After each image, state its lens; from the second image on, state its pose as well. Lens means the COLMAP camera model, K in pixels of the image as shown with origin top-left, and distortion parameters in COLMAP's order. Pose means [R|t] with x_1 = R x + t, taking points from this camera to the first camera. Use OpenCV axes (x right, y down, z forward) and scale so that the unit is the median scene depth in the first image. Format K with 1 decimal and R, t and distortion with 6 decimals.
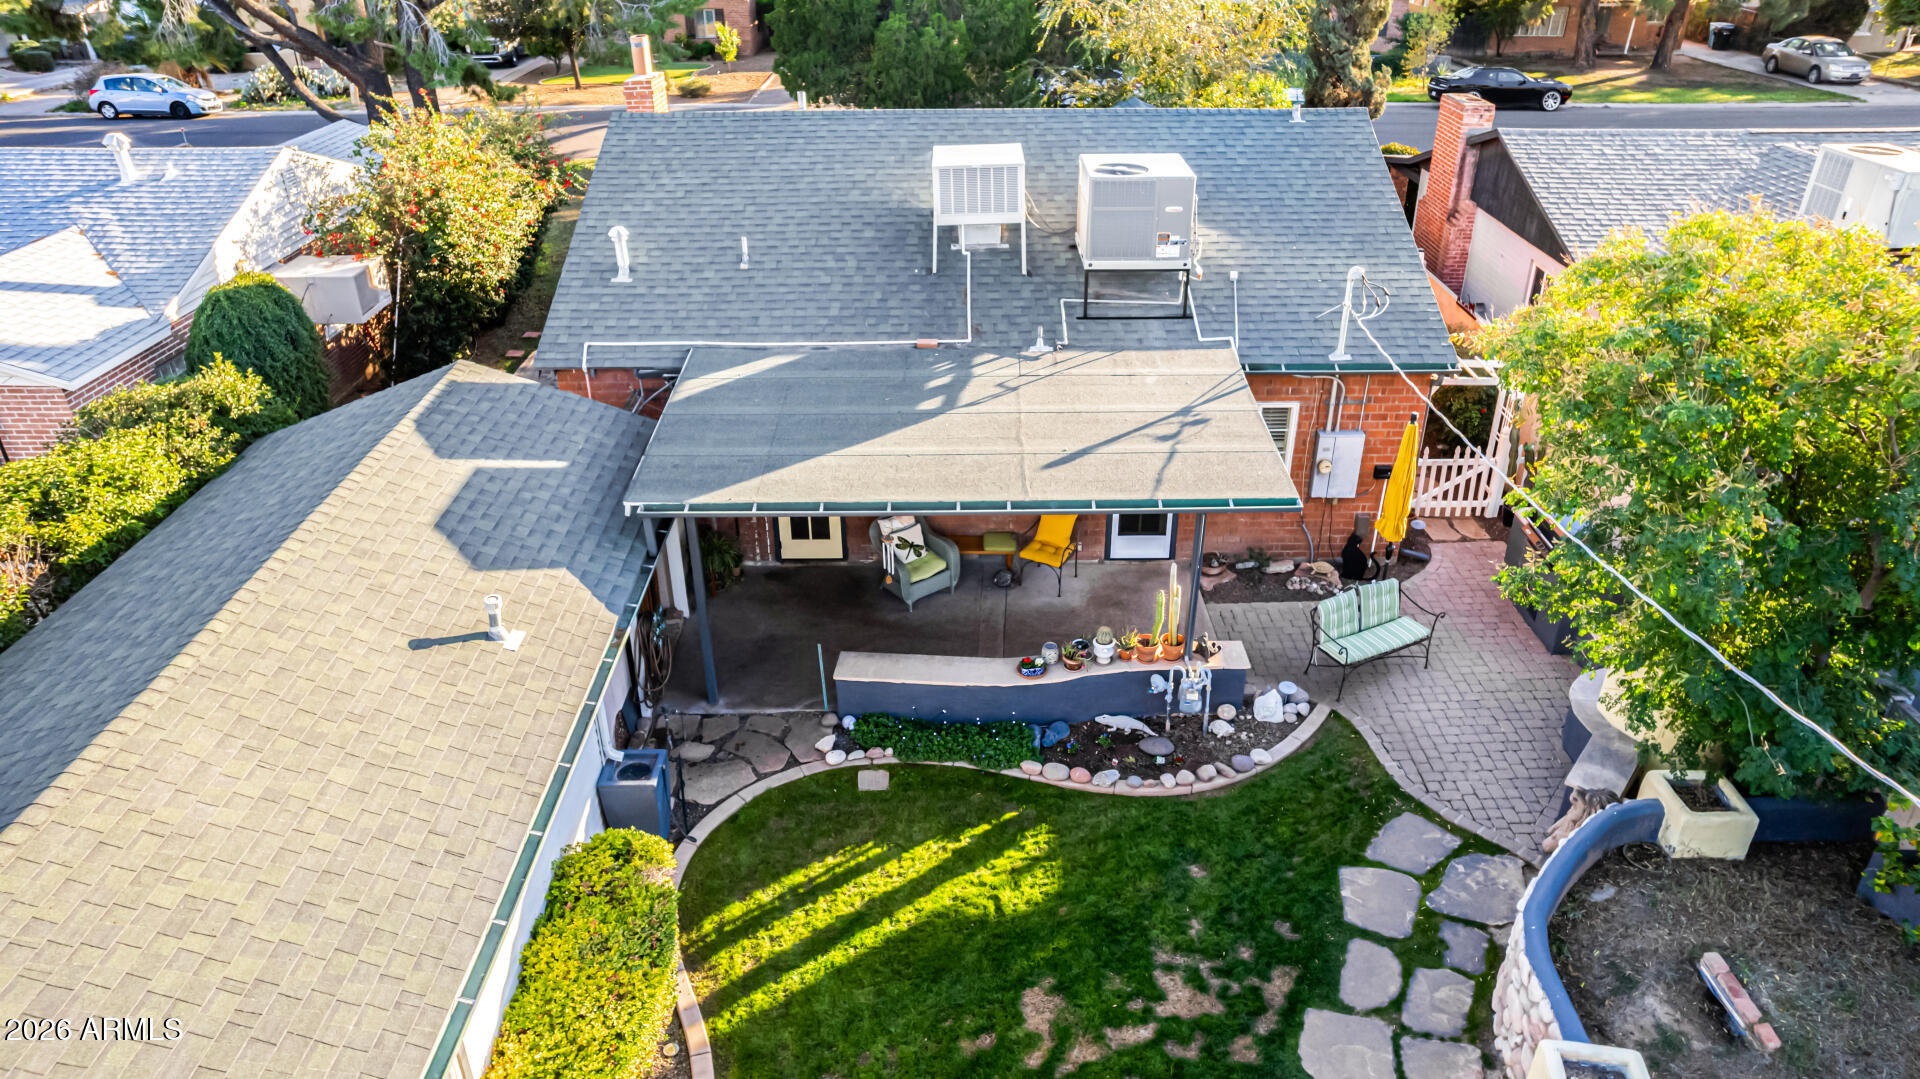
lens RADIAL K [[1224.9, 0, 960.0], [0, 1224.9, 539.5], [0, 0, 1]] dist [-0.072284, 0.065344]
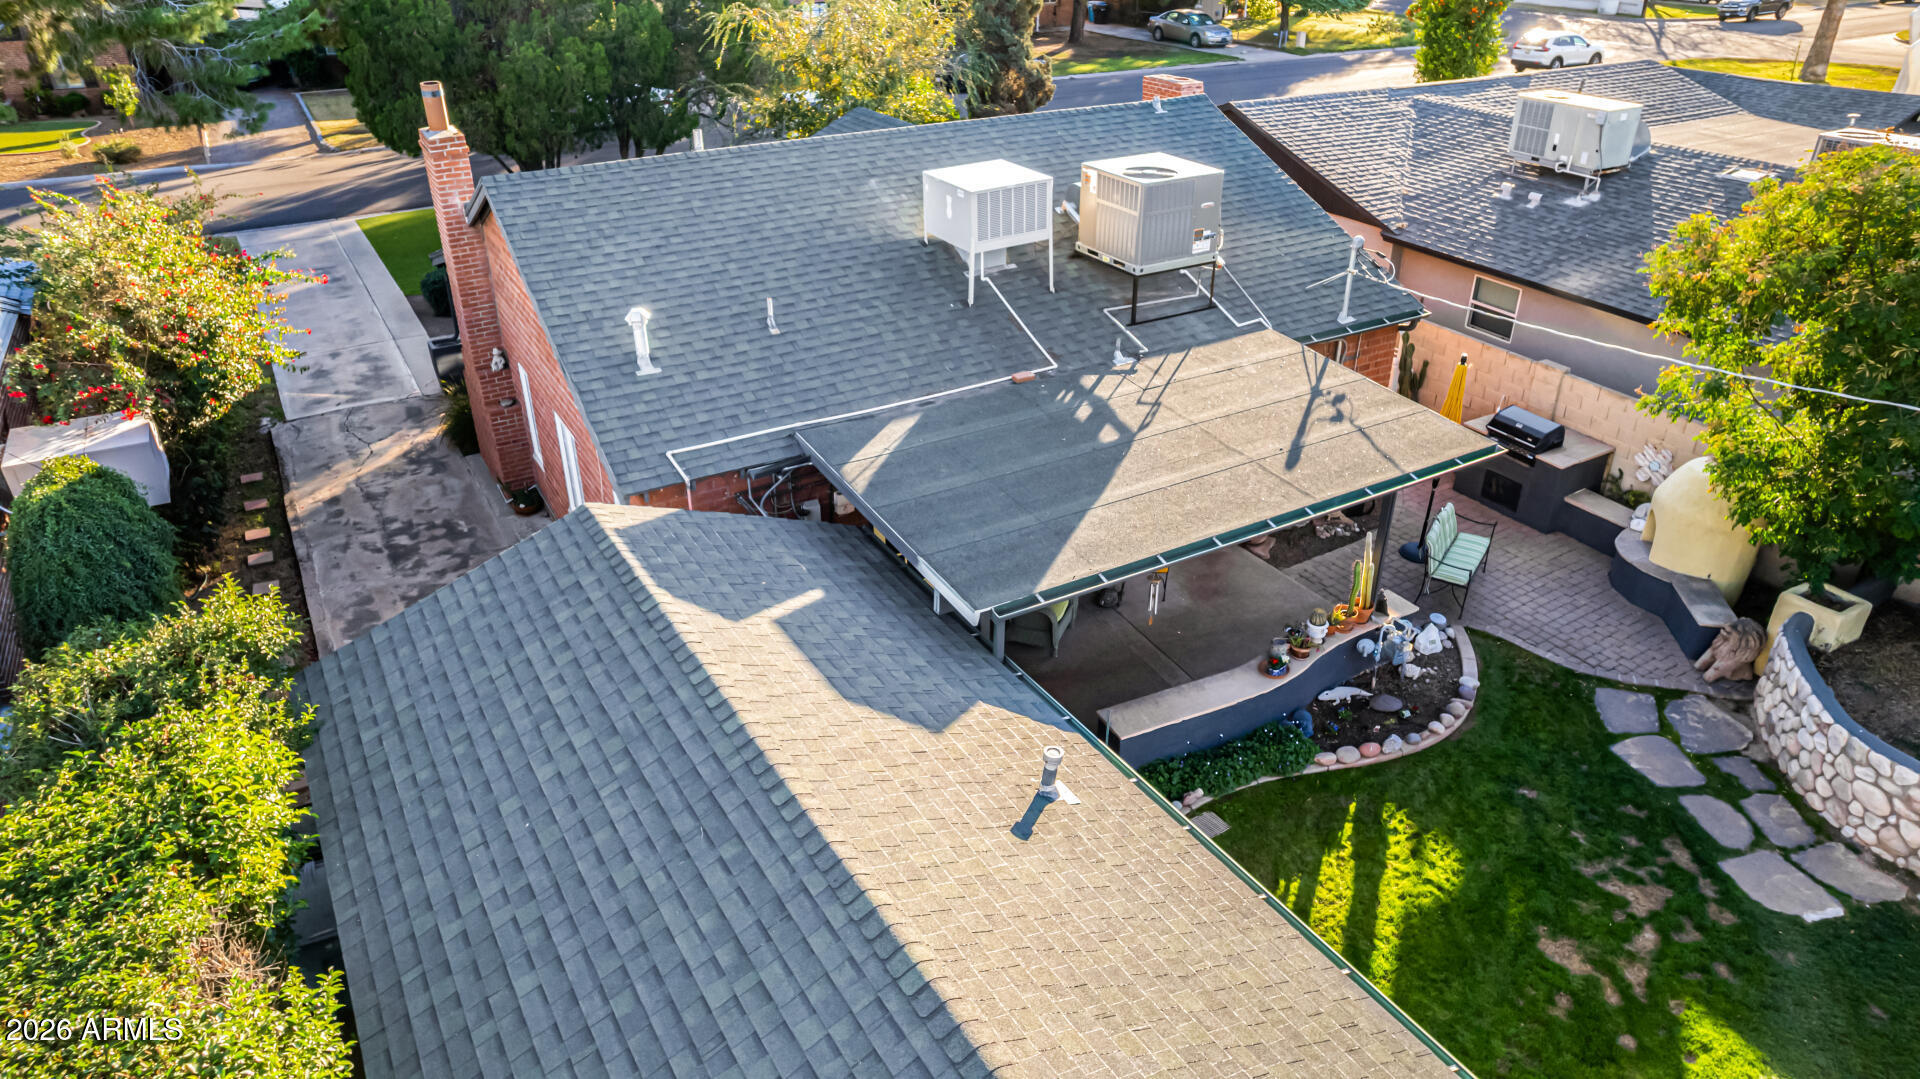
lens RADIAL K [[1228.1, 0, 960.0], [0, 1228.1, 539.5], [0, 0, 1]] dist [-0.082917, 0.070555]
pose [[0.863962, -0.242543, 0.441296, -0.578262], [0.243447, 0.968320, 0.055589, -0.115395], [-0.440798, 0.059406, 0.895638, 0.201837]]
